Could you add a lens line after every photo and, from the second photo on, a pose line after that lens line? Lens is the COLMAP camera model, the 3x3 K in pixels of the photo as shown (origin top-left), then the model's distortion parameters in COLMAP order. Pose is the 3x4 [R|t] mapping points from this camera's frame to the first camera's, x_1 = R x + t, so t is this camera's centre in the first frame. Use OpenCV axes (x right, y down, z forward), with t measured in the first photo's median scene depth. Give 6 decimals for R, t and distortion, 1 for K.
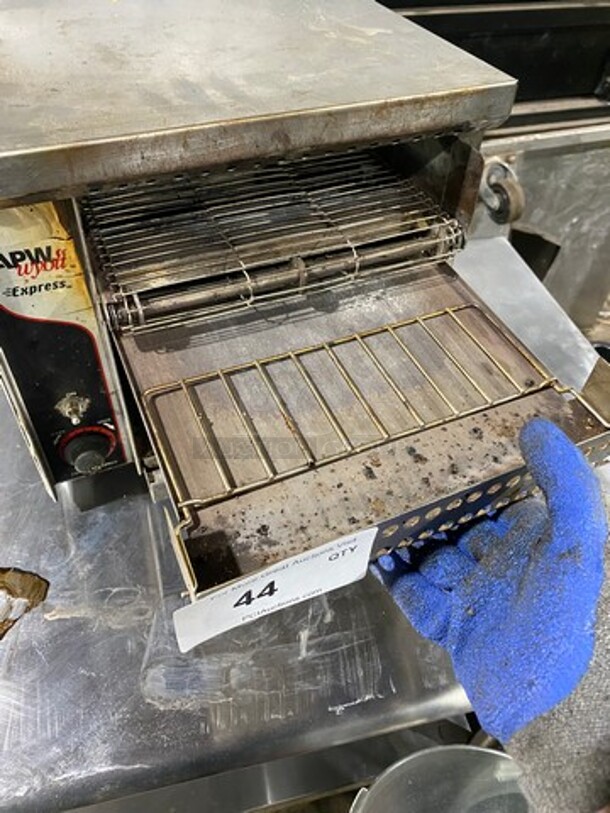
lens RADIAL K [[629.4, 0, 305.0], [0, 629.4, 406.5], [0, 0, 1]] dist [-0.016493, -0.003769]
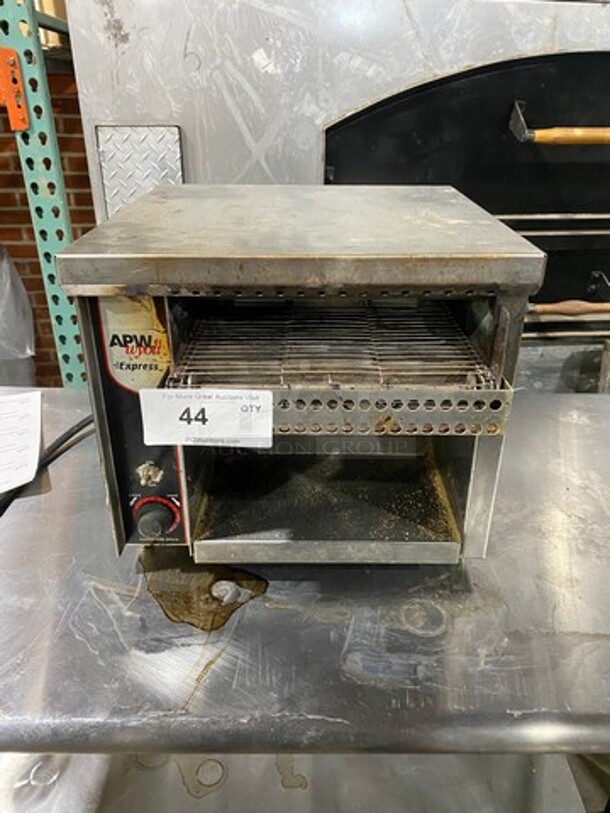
lens RADIAL K [[606.6, 0, 305.5], [0, 606.6, 396.1], [0, 0, 1]] dist [0.069276, -0.001932]
pose [[0.914865, 0.143555, -0.377379, 0.361168], [-0.268691, 0.914113, -0.303647, 0.151791], [0.301377, 0.379194, 0.874862, -0.003202]]
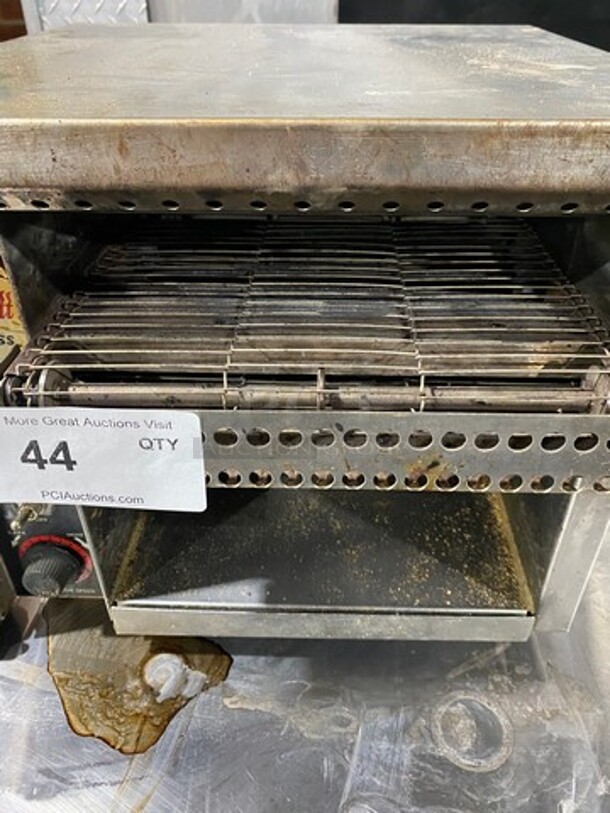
lens RADIAL K [[609.8, 0, 314.8], [0, 609.8, 386.6], [0, 0, 1]] dist [-0.003161, 0.002852]
pose [[0.906520, 0.203855, -0.369682, 0.190144], [-0.280452, 0.945330, -0.166426, -0.115356], [0.315544, 0.254547, 0.914132, 0.438990]]
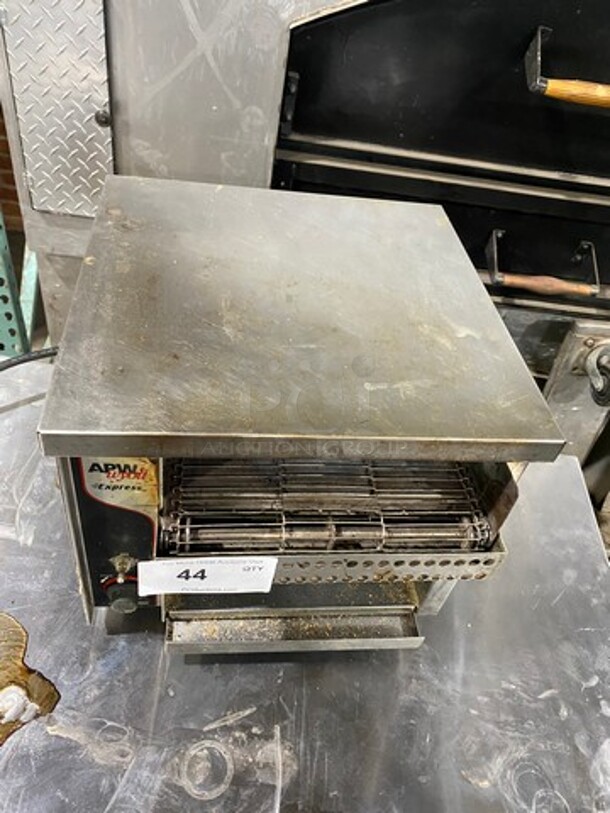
lens RADIAL K [[629.4, 0, 305.0], [0, 629.4, 406.5], [0, 0, 1]] dist [-0.016493, -0.003769]
pose [[0.946616, 0.287598, -0.145623, 0.042863], [-0.295657, 0.954591, -0.036637, -0.362644], [0.128474, 0.077736, 0.988662, -0.154861]]
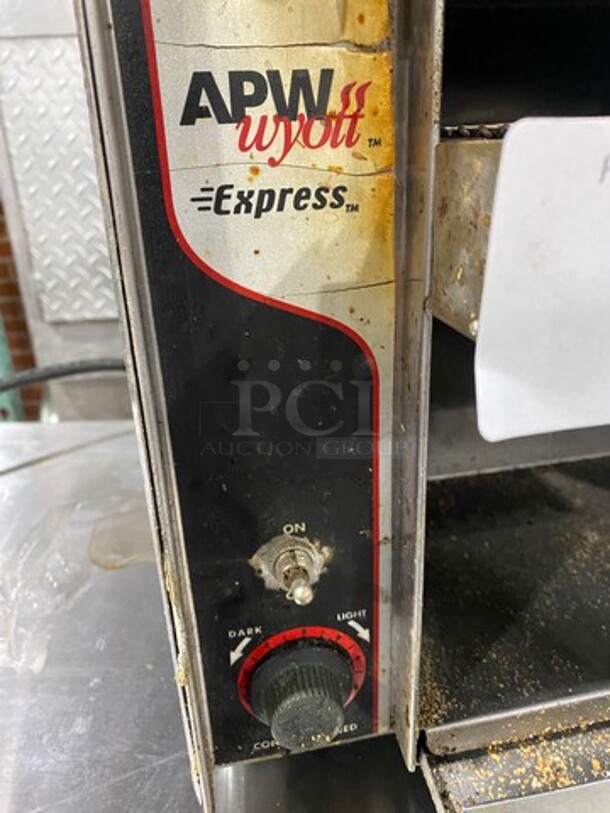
lens RADIAL K [[602.8, 0, 307.6], [0, 602.8, 387.5], [0, 0, 1]] dist [-0.019941, -0.002202]
pose [[0.974621, 0.003274, -0.223836, -0.294512], [-0.098080, 0.905061, -0.413818, 0.061824], [0.201230, 0.425270, 0.882412, 0.658775]]
